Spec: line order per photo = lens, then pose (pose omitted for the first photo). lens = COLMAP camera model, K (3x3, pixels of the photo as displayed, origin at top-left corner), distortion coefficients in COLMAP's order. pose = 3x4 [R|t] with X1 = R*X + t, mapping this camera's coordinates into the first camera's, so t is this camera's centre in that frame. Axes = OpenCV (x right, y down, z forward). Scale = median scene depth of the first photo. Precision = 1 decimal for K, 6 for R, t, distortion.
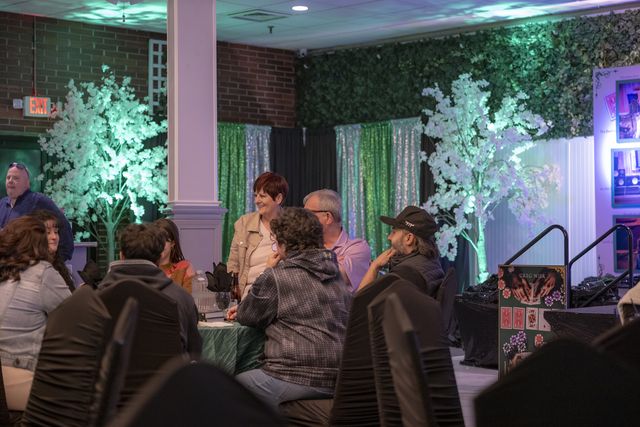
lens RADIAL K [[1334.1, 0, 314.6], [0, 1334.1, 208.5], [0, 0, 1]] dist [0.011090, 0.000000]
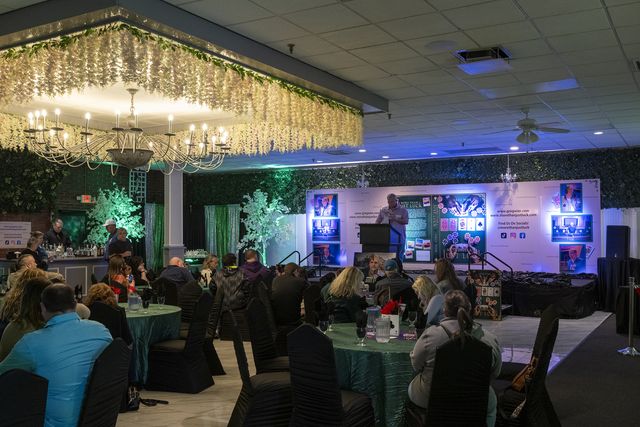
lens RADIAL K [[648.9, 0, 316.9], [0, 648.9, 217.1], [0, 0, 1]] dist [0.018144, 0.000000]
pose [[0.970719, 0.006887, 0.240119, -0.083831], [-0.006446, 0.999976, -0.002626, -0.043389], [-0.240131, 0.001001, 0.970740, -0.279178]]
